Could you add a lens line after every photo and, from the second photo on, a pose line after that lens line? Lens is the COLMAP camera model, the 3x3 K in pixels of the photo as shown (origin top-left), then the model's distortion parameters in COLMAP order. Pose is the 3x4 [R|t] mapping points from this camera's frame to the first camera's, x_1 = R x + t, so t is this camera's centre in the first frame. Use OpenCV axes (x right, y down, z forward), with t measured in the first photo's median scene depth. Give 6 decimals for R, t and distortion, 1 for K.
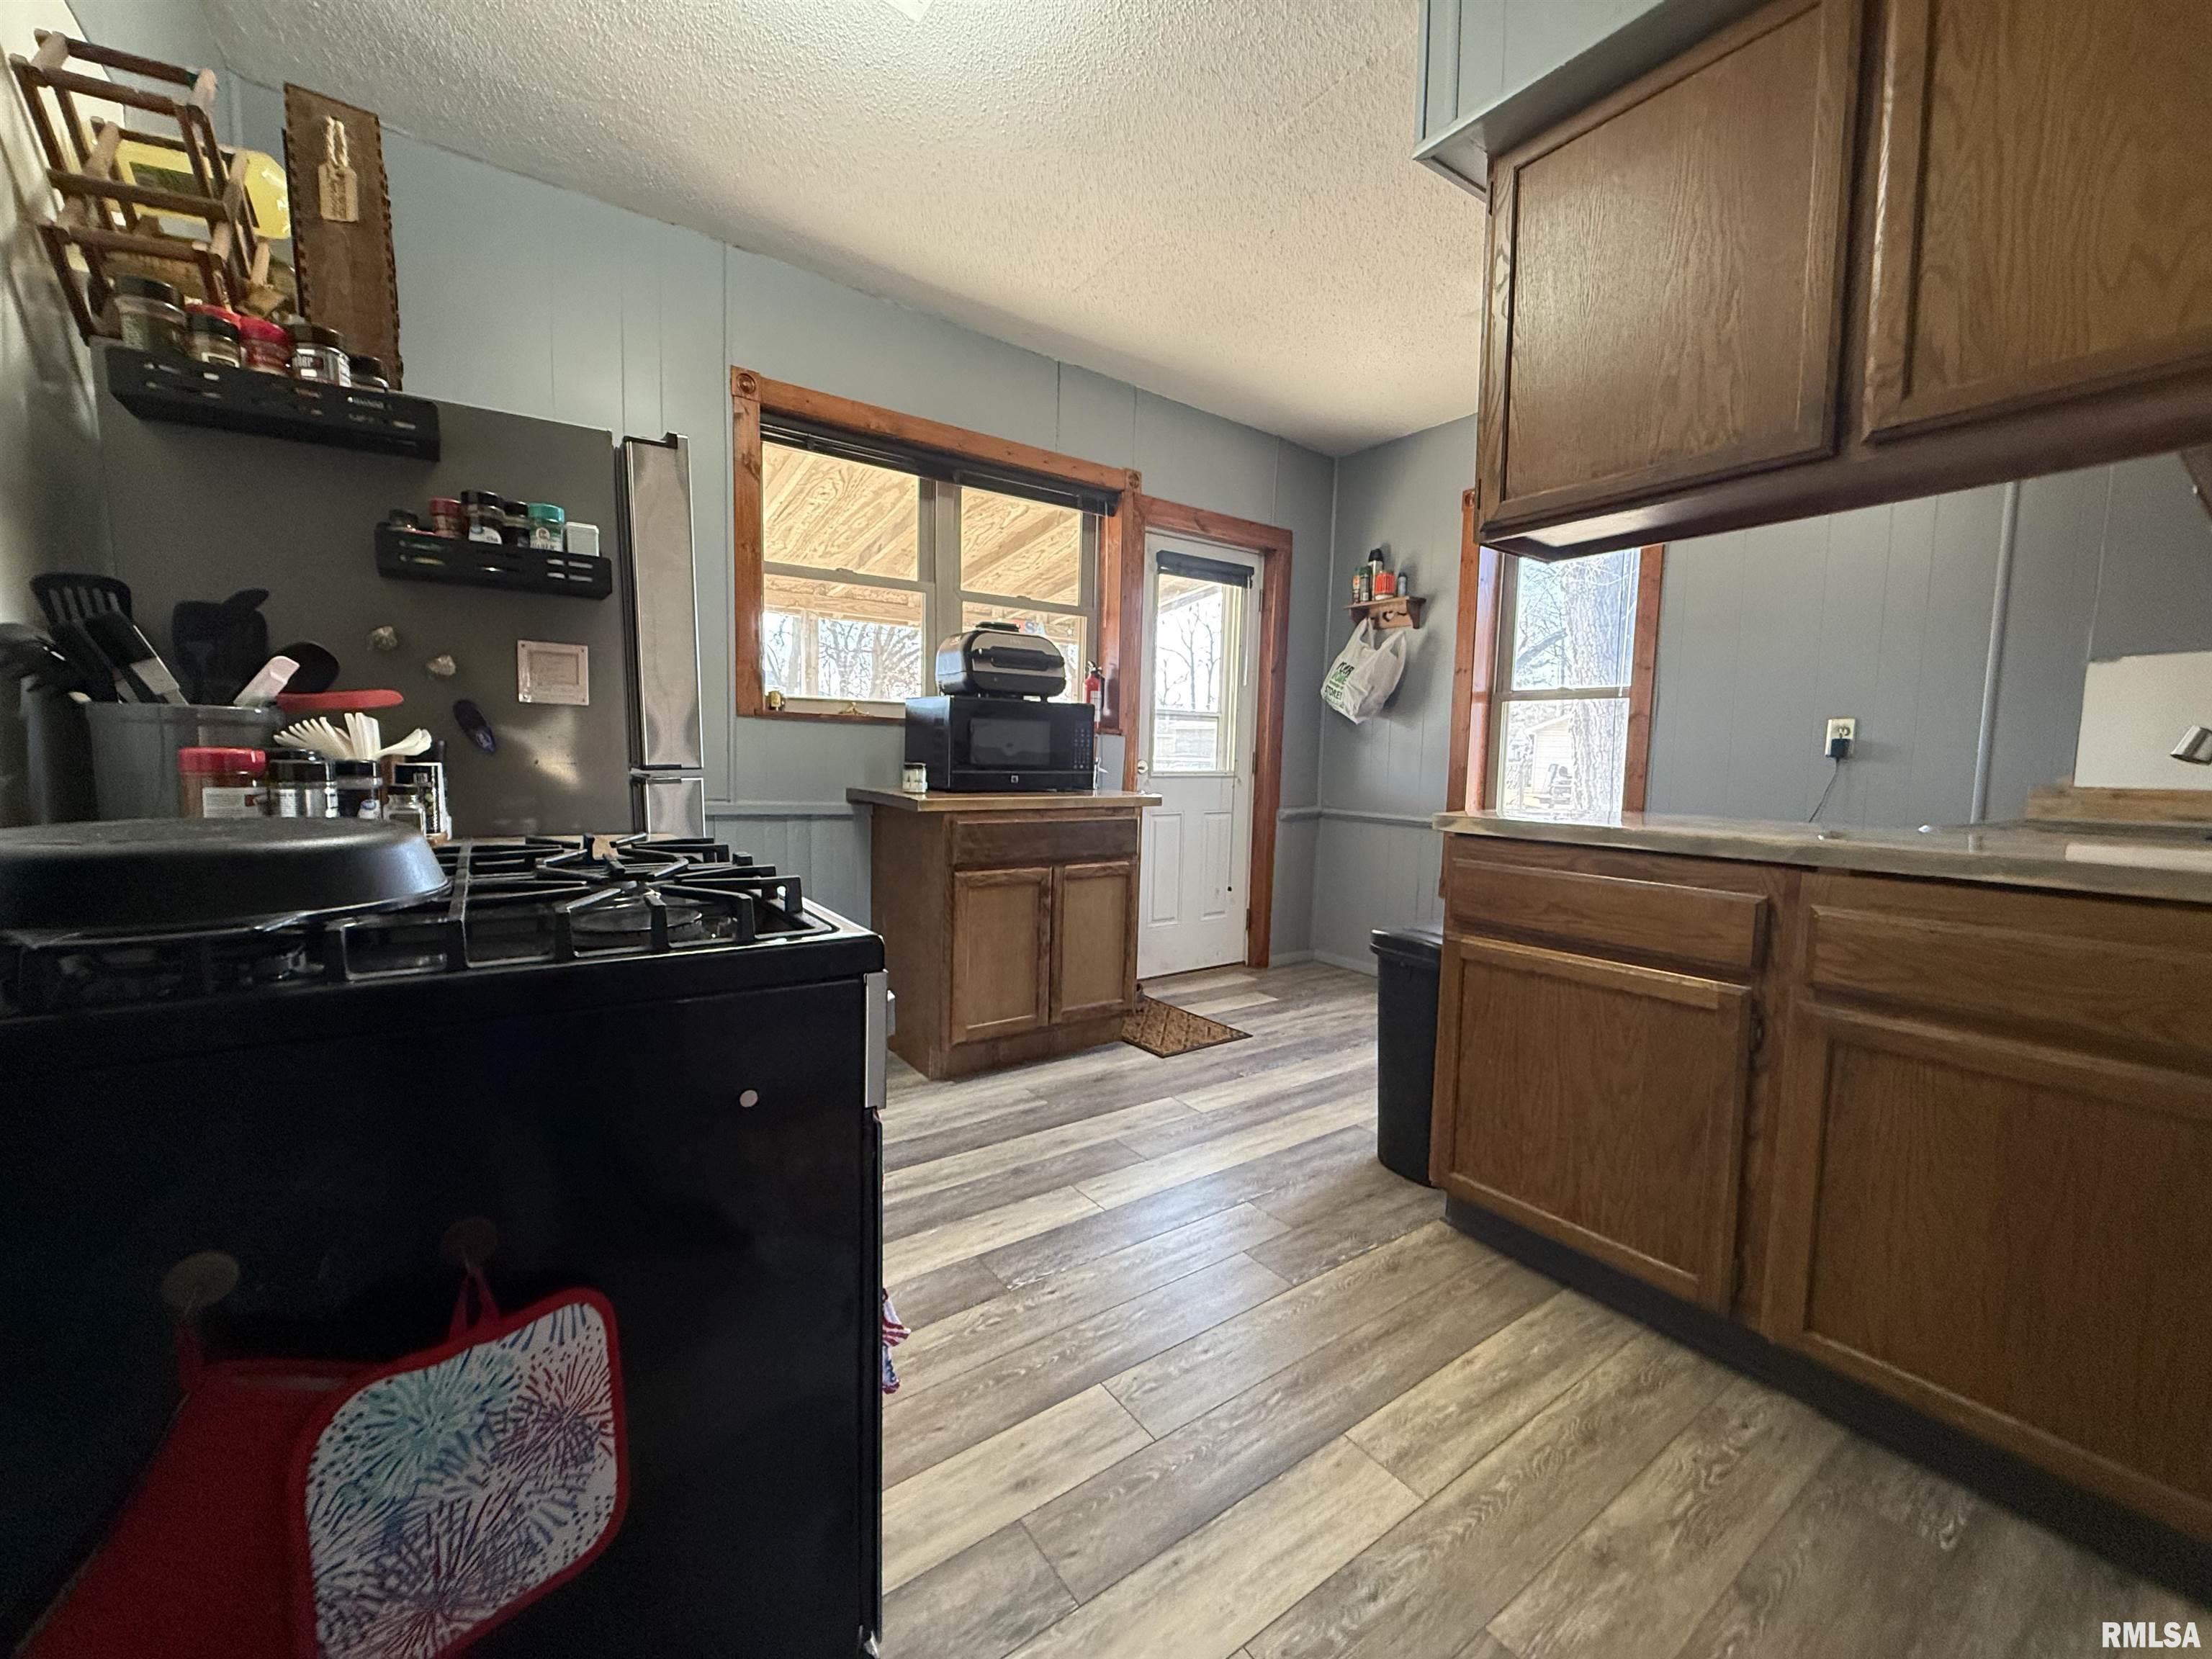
lens RADIAL K [[882.5, 0, 1102.1], [0, 882.5, 830.4], [0, 0, 1]] dist [0.001945, -0.000454]
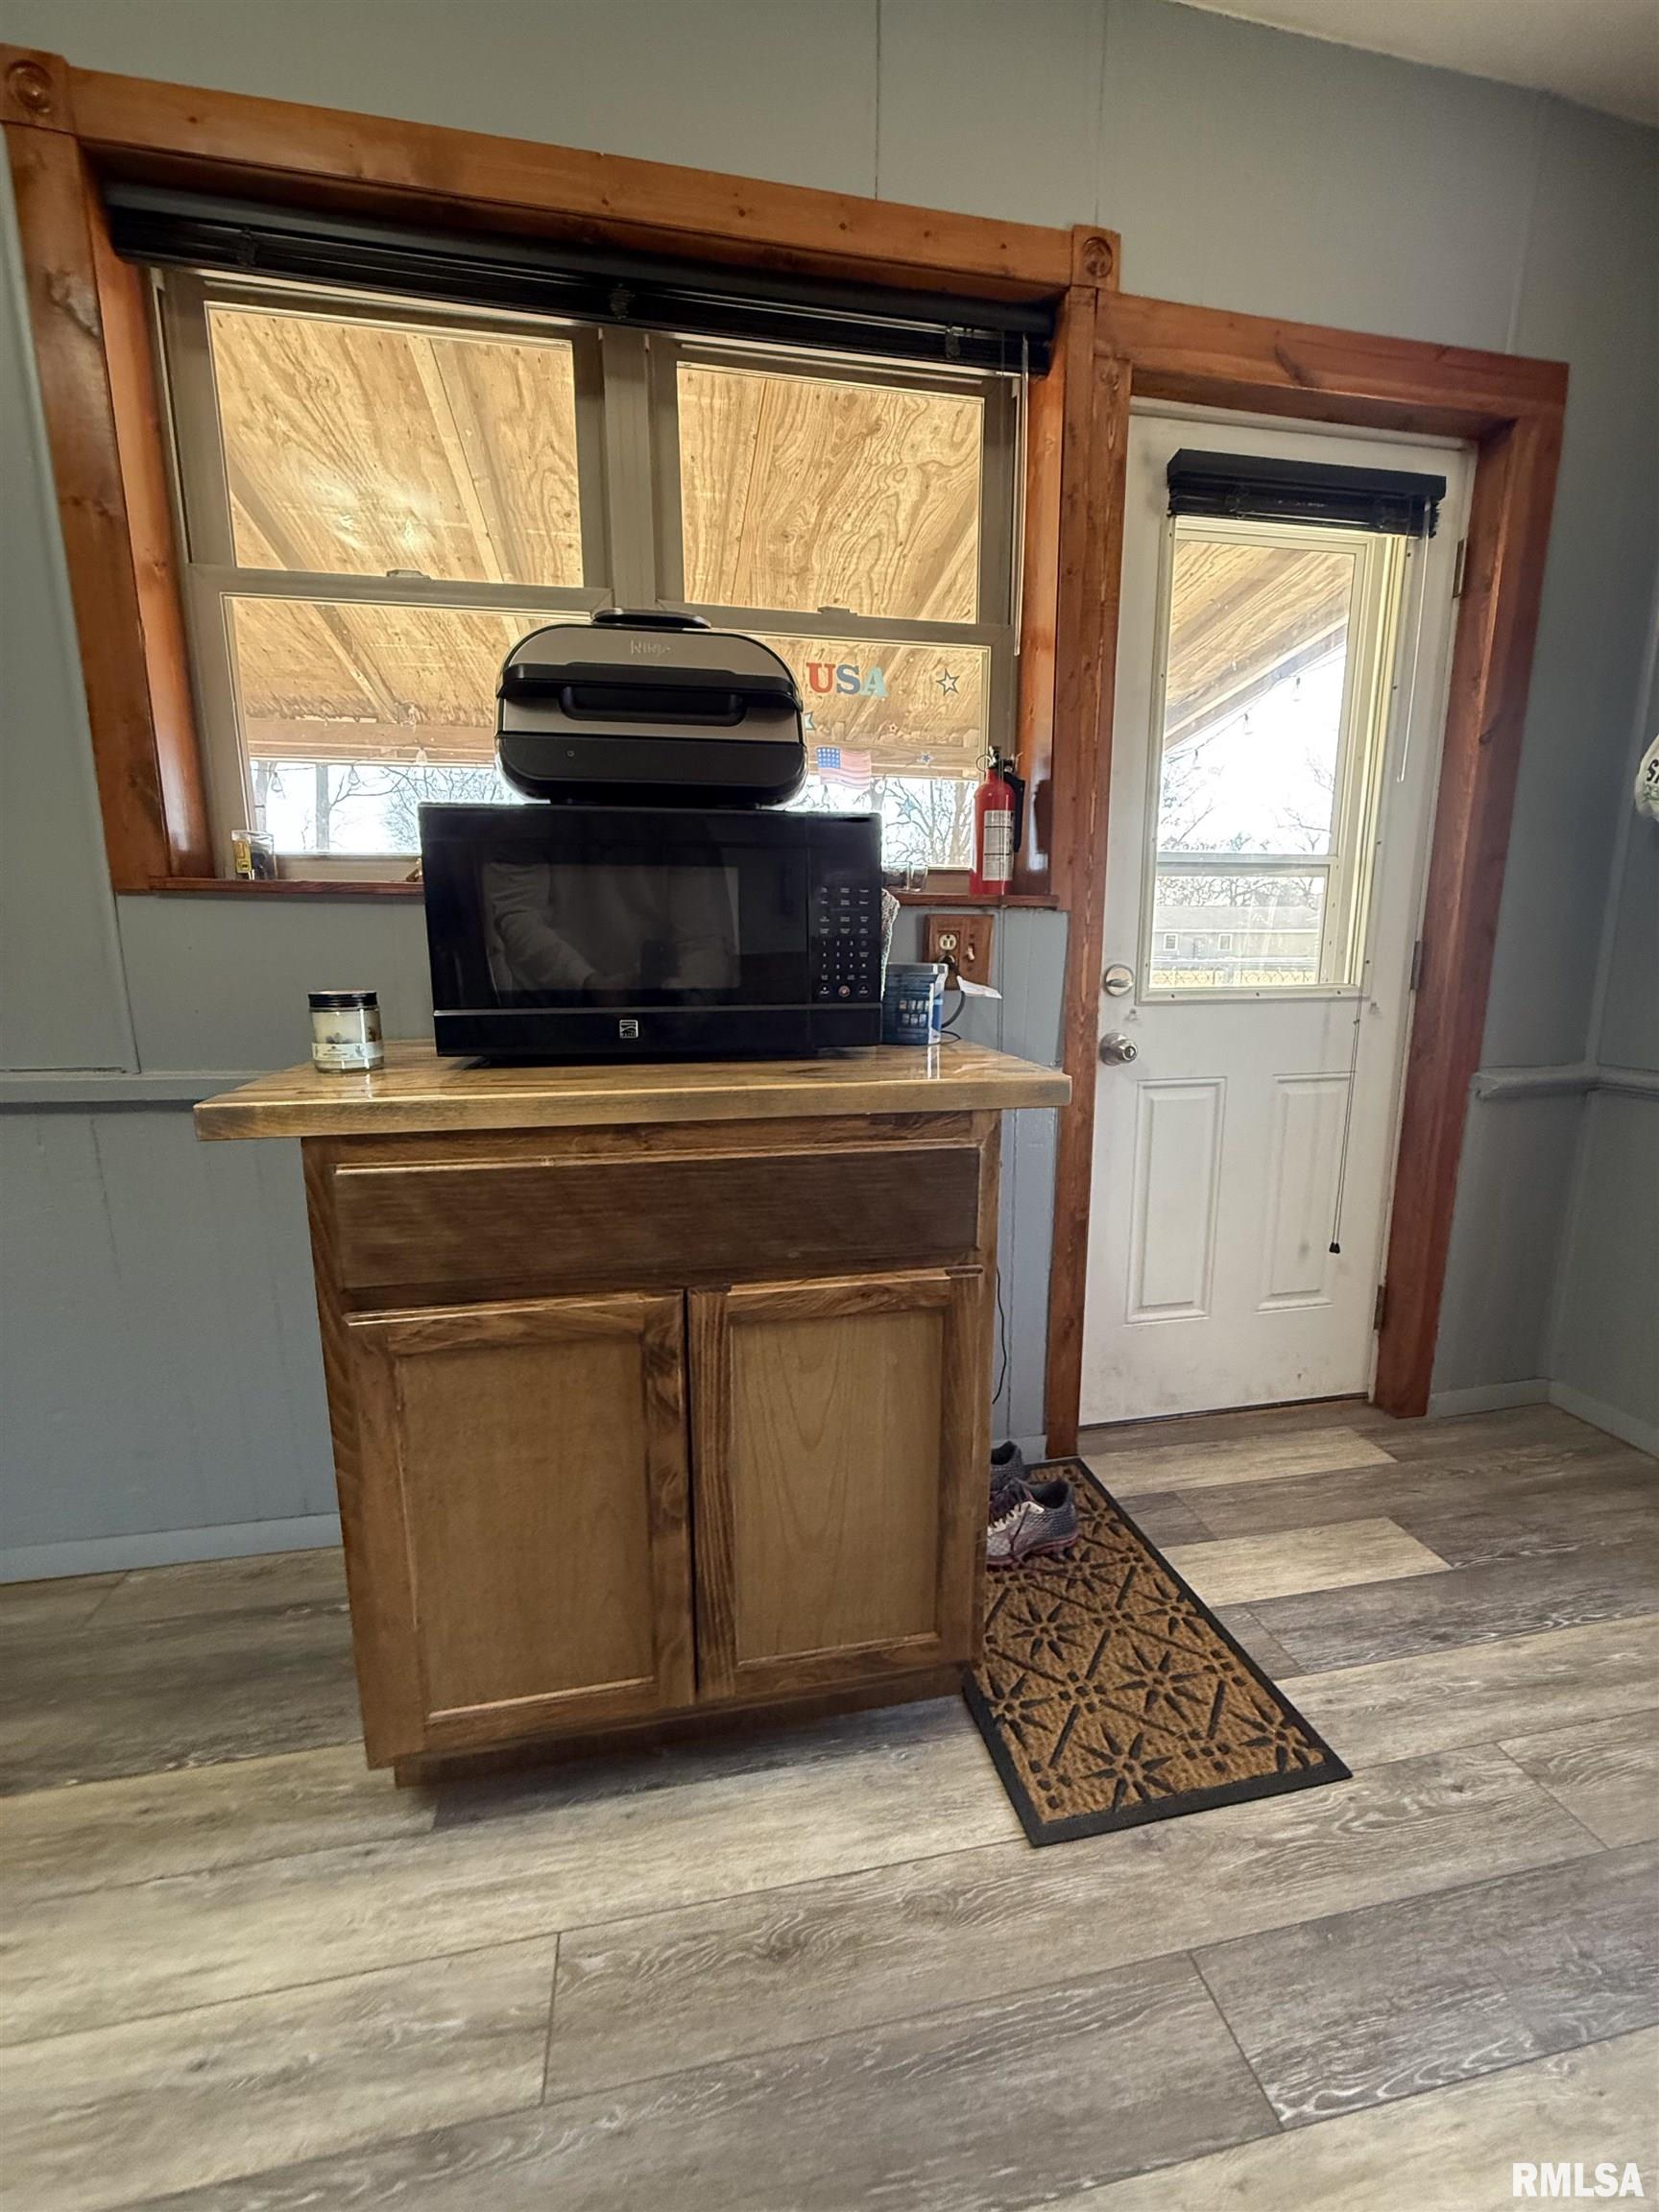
lens RADIAL K [[882.5, 0, 832.2], [0, 882.5, 1103.1], [0, 0, 1]] dist [0.001945, -0.000454]
pose [[0.913164, 0.041408, -0.405483, 0.109582], [-0.010985, 0.996965, 0.077071, -0.048366], [0.407444, -0.065924, 0.910848, 0.593642]]
